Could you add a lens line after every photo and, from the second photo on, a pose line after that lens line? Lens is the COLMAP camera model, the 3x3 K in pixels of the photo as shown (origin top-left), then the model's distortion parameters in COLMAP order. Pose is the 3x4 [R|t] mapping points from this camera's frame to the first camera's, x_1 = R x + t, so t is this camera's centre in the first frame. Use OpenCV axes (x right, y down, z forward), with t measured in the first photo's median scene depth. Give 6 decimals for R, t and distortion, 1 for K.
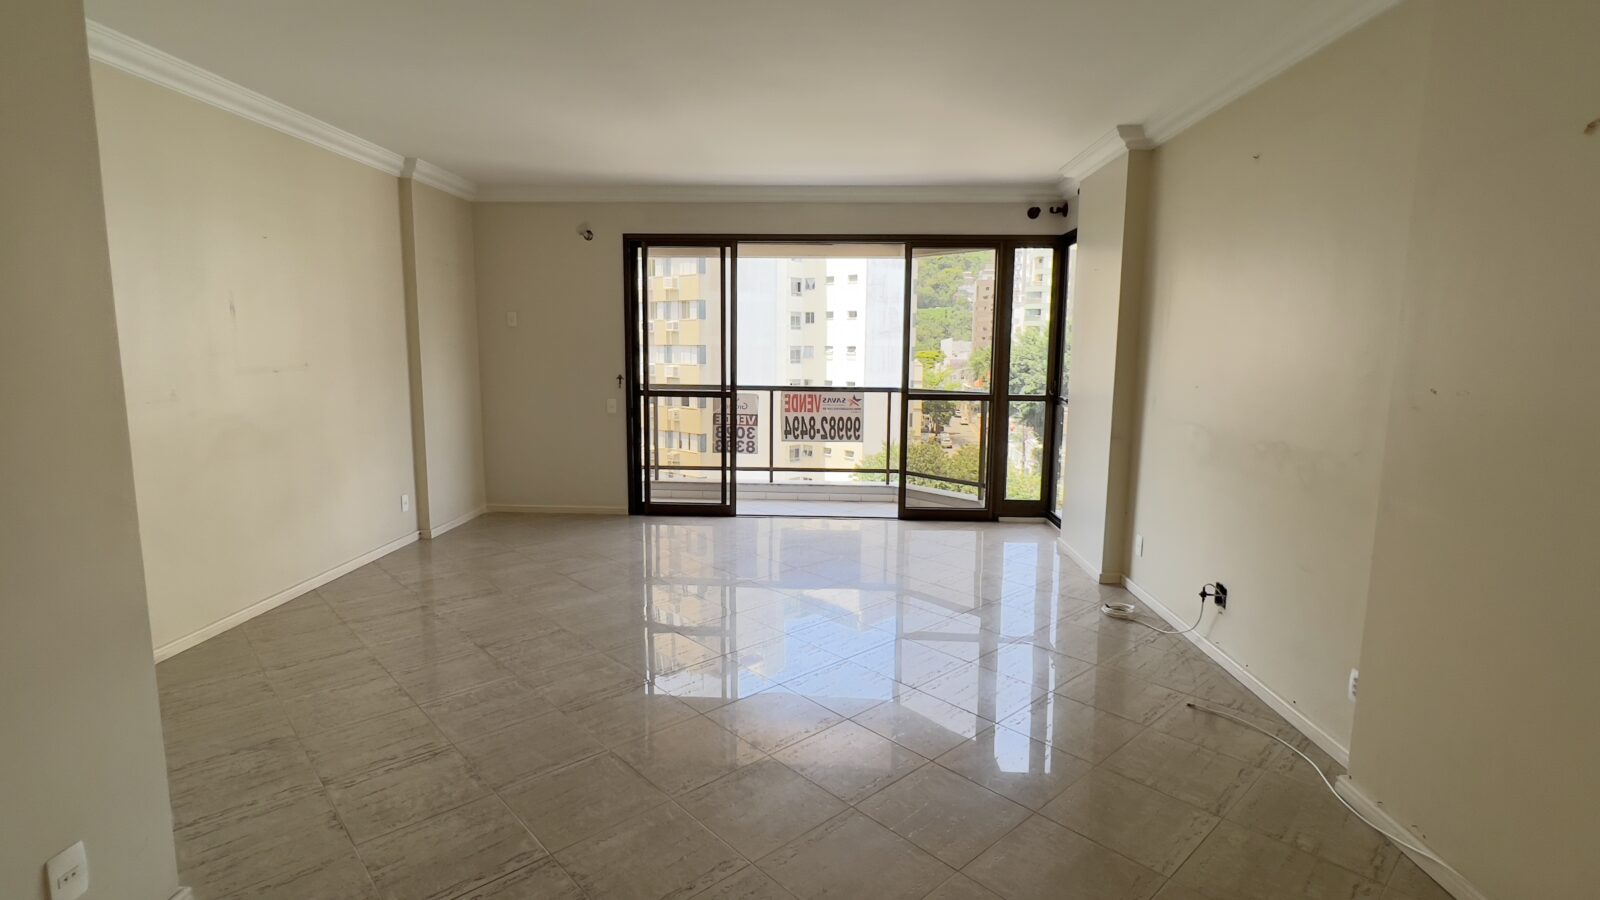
lens RADIAL K [[755.9, 0, 792.0], [0, 755.9, 451.7], [0, 0, 1]] dist [-0.001280, -0.000158]
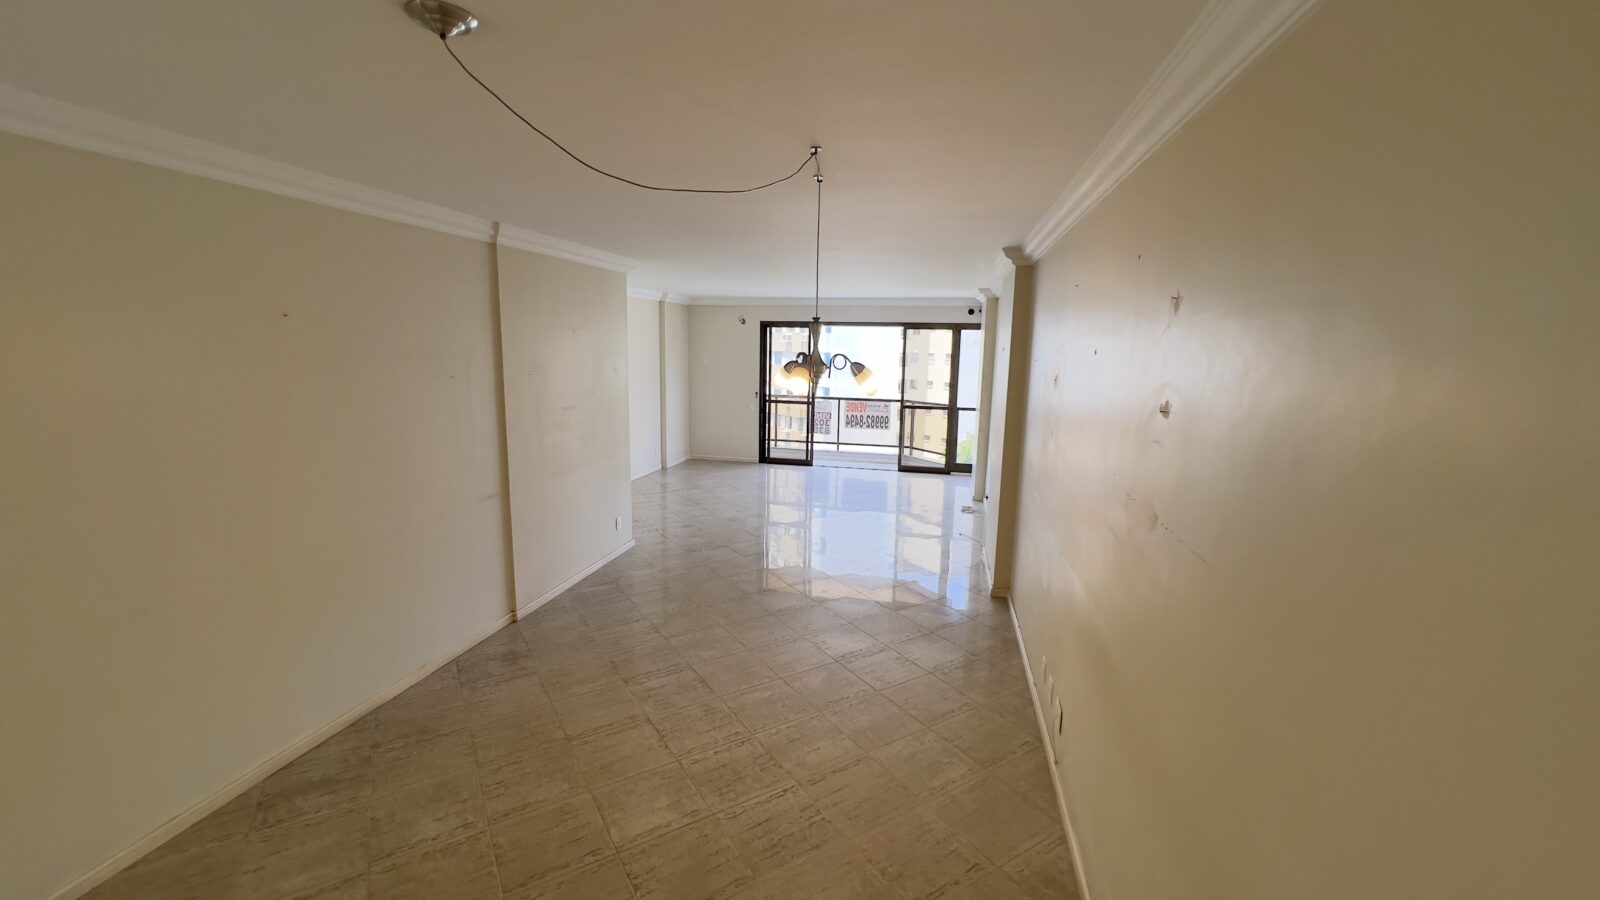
lens RADIAL K [[641.2, 0, 795.5], [0, 641.2, 451.2], [0, 0, 1]] dist [-0.001588, 0.001172]
pose [[0.983865, 0.038581, -0.174704, 0.166326], [-0.034589, 0.999067, 0.025843, 0.006915], [0.175539, -0.019383, 0.984282, -0.615847]]
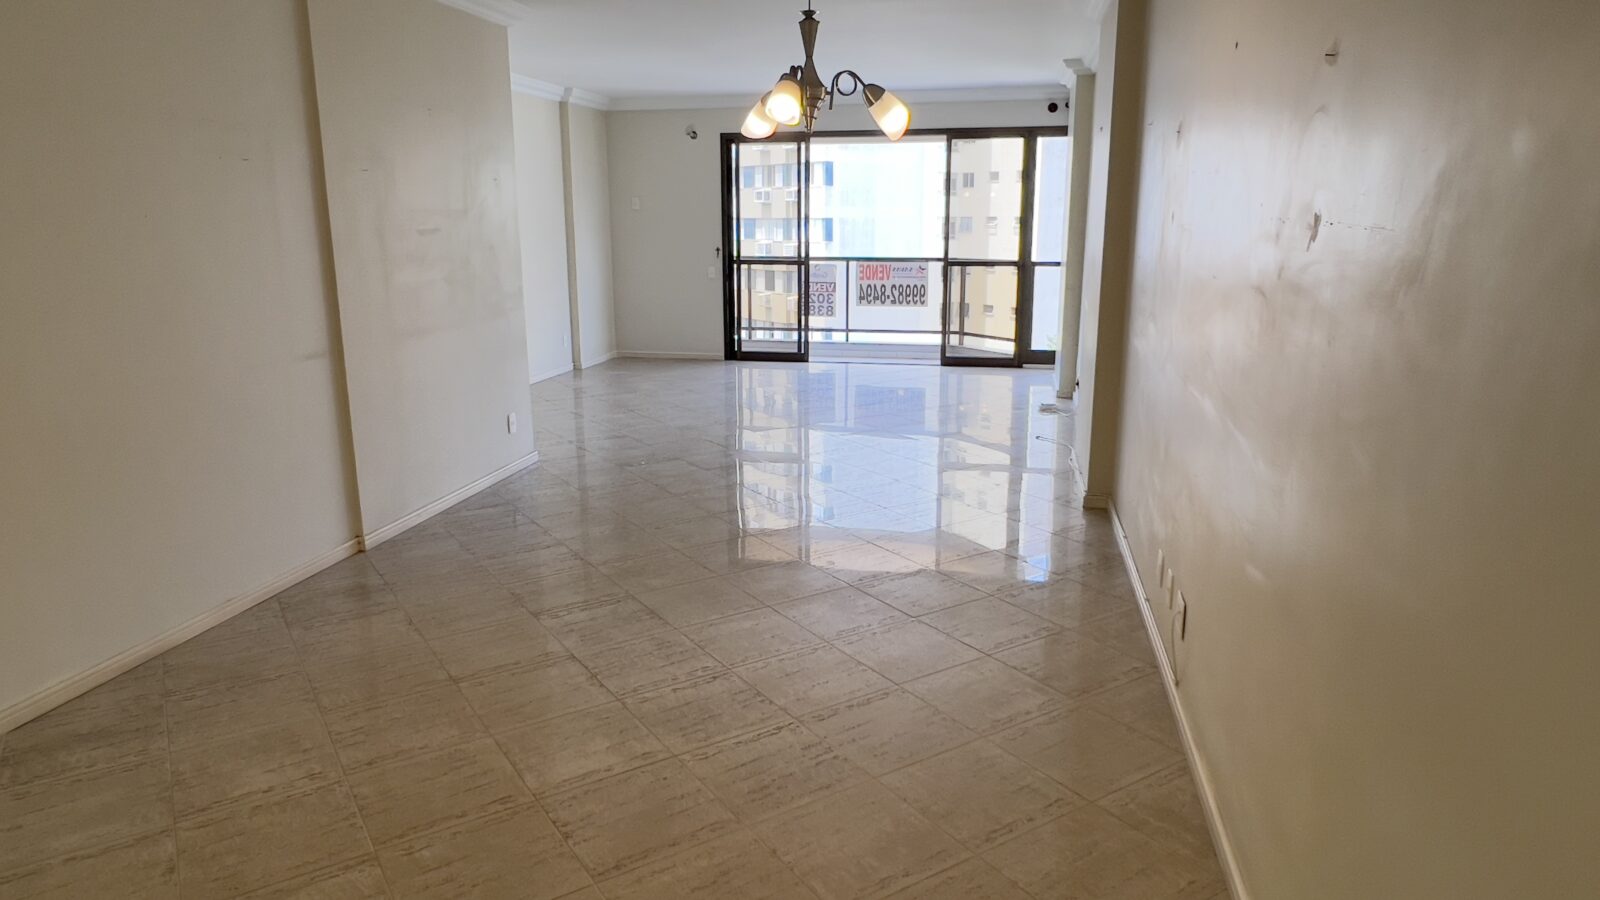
lens RADIAL K [[1006.7, 0, 789.7], [0, 1006.7, 452.0], [0, 0, 1]] dist [-0.000088, 0.000573]
pose [[0.985976, 0.025336, -0.164956, 0.170643], [-0.010393, 0.995812, 0.090827, 0.082271], [0.166566, -0.087838, 0.982110, -0.638005]]
